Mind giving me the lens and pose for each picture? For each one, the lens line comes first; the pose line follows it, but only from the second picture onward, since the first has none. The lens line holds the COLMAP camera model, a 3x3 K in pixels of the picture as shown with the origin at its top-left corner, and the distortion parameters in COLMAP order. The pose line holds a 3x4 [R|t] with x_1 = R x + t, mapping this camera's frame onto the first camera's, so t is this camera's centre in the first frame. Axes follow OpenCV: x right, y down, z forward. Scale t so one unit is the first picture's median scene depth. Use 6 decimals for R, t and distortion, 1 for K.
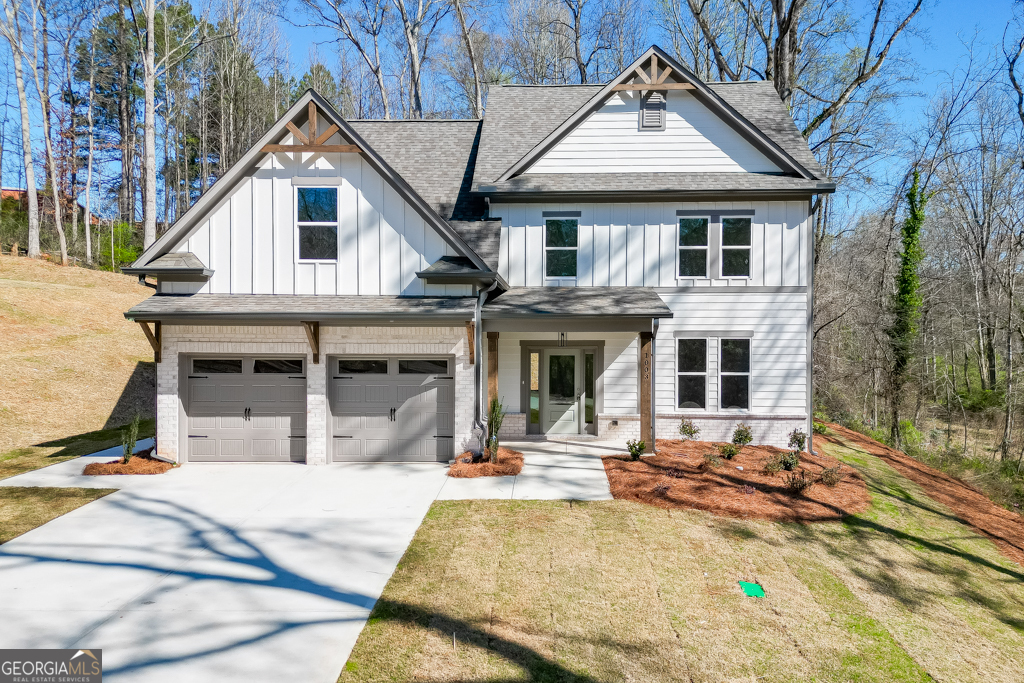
lens RADIAL K [[707.9, 0, 512.0], [0, 707.9, 341.5], [0, 0, 1]] dist [0.093442, -0.085420]
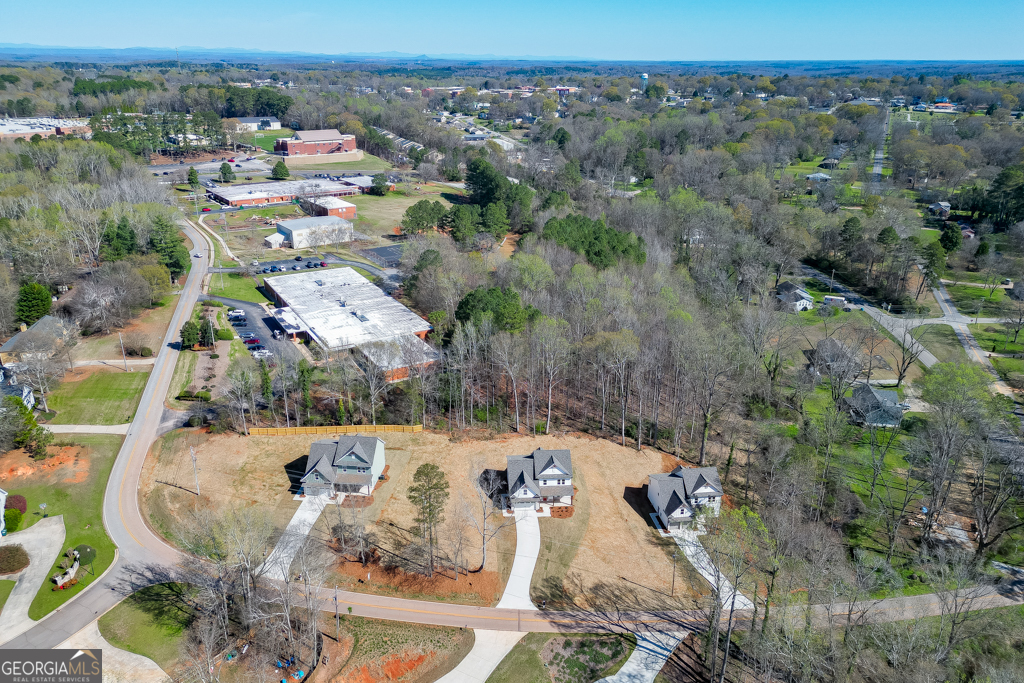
lens RADIAL K [[707.9, 0, 512.0], [0, 707.9, 341.5], [0, 0, 1]] dist [0.093442, -0.085420]
pose [[0.976507, -0.077001, 0.201258, -4.123604], [0.000985, 0.935560, 0.353166, -5.534820], [-0.215483, -0.344671, 0.913657, -6.497725]]
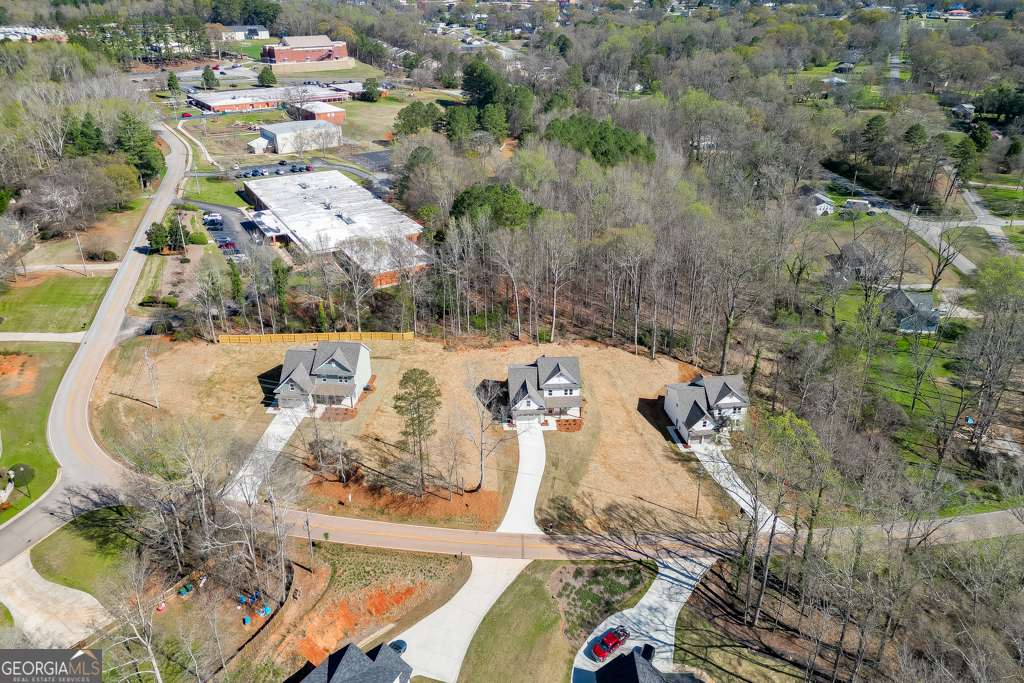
lens RADIAL K [[709.2, 0, 512.1], [0, 709.2, 295.2], [0, 0, 1]] dist [0.093995, -0.084357]
pose [[0.976018, -0.091374, 0.197587, -3.939559], [0.006964, 0.920285, 0.391186, -4.809305], [-0.217581, -0.380429, 0.898851, -5.638538]]
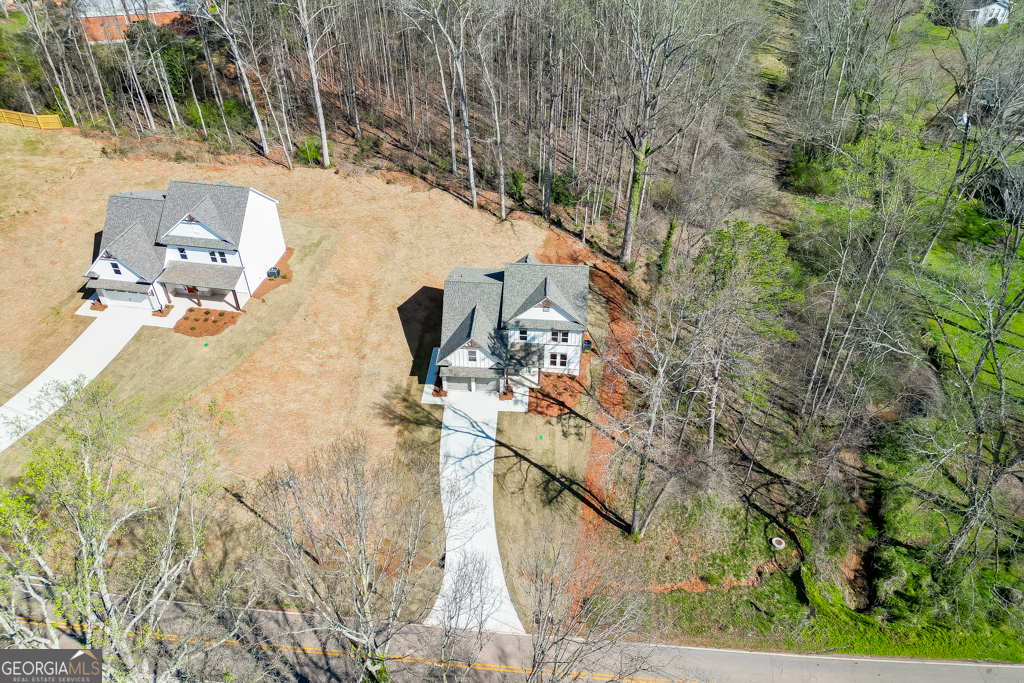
lens RADIAL K [[707.9, 0, 512.0], [0, 707.9, 341.5], [0, 0, 1]] dist [0.093442, -0.085420]
pose [[0.999984, 0.004553, -0.003208, 0.016064], [-0.001580, 0.784228, 0.620471, -2.708947], [0.005341, -0.620457, 0.784223, -2.295617]]
